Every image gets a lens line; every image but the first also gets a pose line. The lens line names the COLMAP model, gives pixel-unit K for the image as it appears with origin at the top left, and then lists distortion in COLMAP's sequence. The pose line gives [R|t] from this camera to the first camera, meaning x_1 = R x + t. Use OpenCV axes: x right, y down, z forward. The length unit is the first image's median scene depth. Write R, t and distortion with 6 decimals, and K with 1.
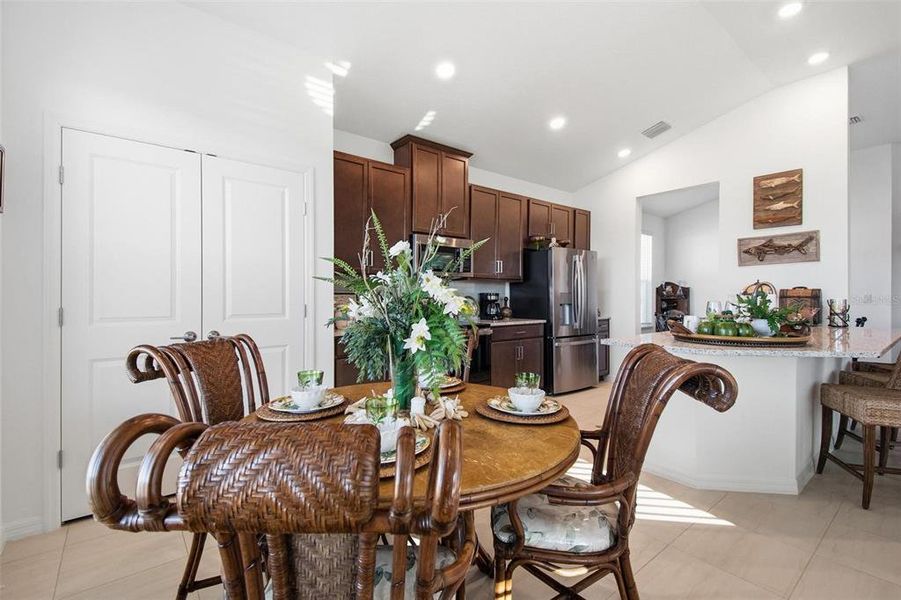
lens RADIAL K [[405.7, 0, 451.1], [0, 405.7, 302.1], [0, 0, 1]] dist [0.059652, -0.034038]
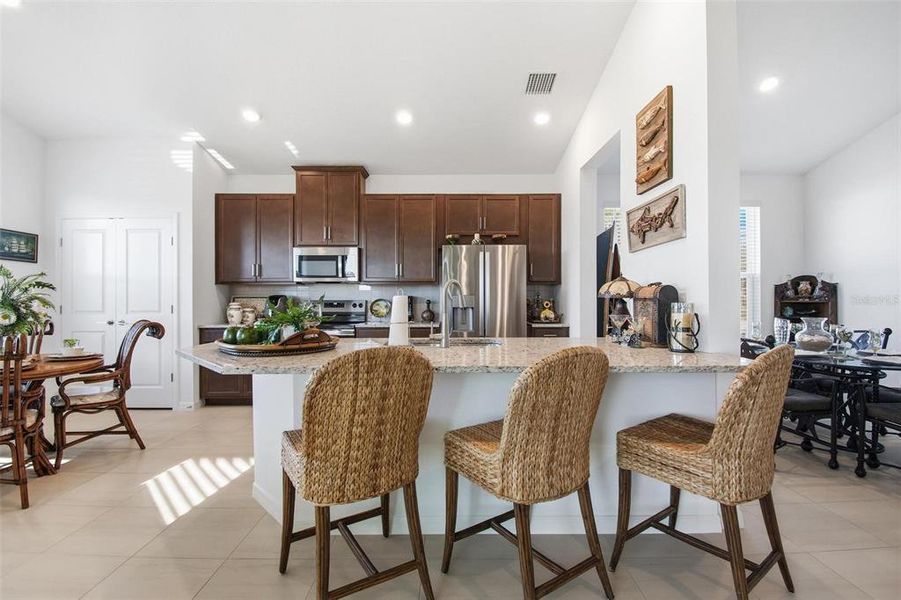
lens RADIAL K [[401.1, 0, 448.6], [0, 401.1, 300.0], [0, 0, 1]] dist [0.034815, -0.032737]
pose [[0.788779, -0.003145, -0.614669, 0.803102], [-0.005849, 0.999903, -0.012622, 0.000197], [0.614649, 0.013552, 0.788684, 0.285230]]
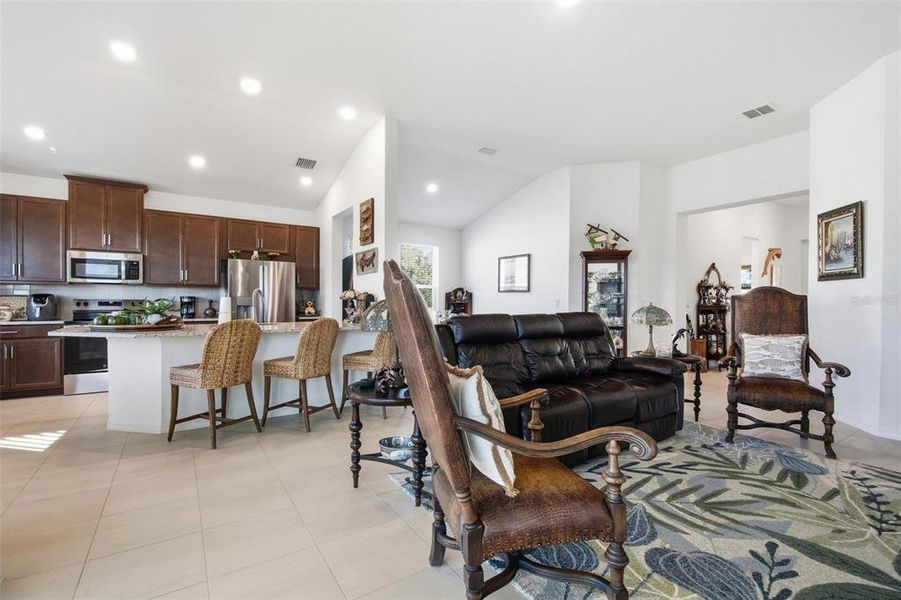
lens RADIAL K [[405.7, 0, 451.1], [0, 405.7, 302.1], [0, 0, 1]] dist [0.059652, -0.034038]
pose [[0.997047, 0.003115, -0.076728, 0.991856], [-0.004161, 0.999900, -0.013484, 0.009032], [0.076679, 0.013763, 0.996961, -0.177021]]
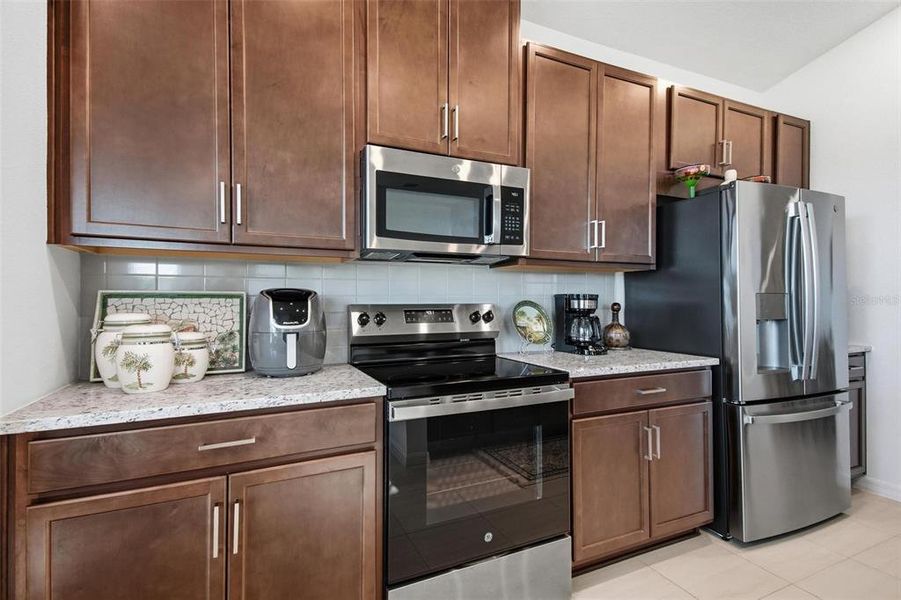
lens RADIAL K [[433.8, 0, 458.8], [0, 433.8, 299.5], [0, 0, 1]] dist [0.068059, -0.028340]
pose [[0.973544, -0.000421, -0.228499, 0.077822], [-0.002909, 0.999894, -0.014235, -0.008889], [0.228481, 0.014523, 0.973440, 0.492562]]
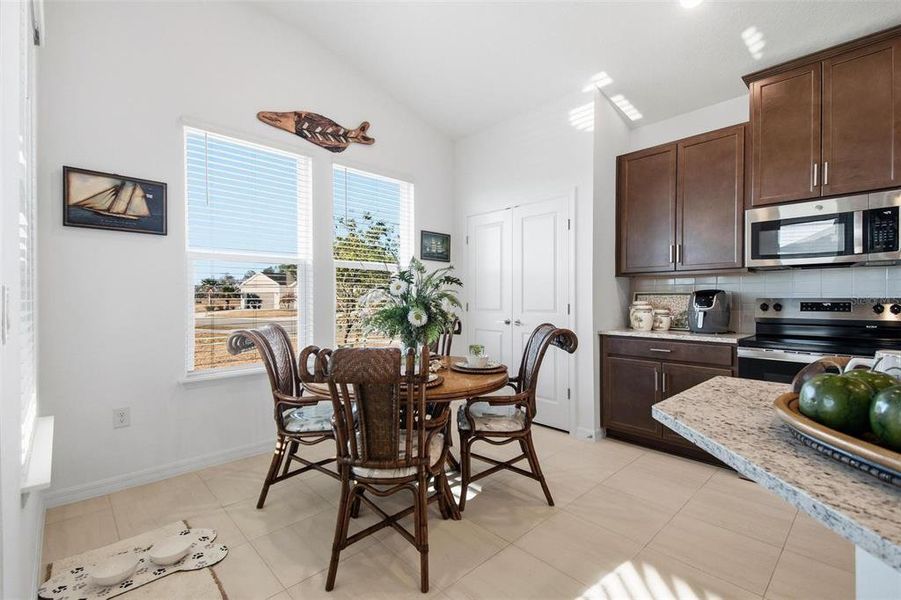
lens RADIAL K [[405.7, 0, 451.1], [0, 405.7, 302.1], [0, 0, 1]] dist [0.059652, -0.034038]
pose [[0.103072, 0.009190, -0.994631, 0.474712], [-0.014152, 0.999870, 0.007772, -0.002051], [0.994573, 0.013275, 0.103188, 0.331884]]
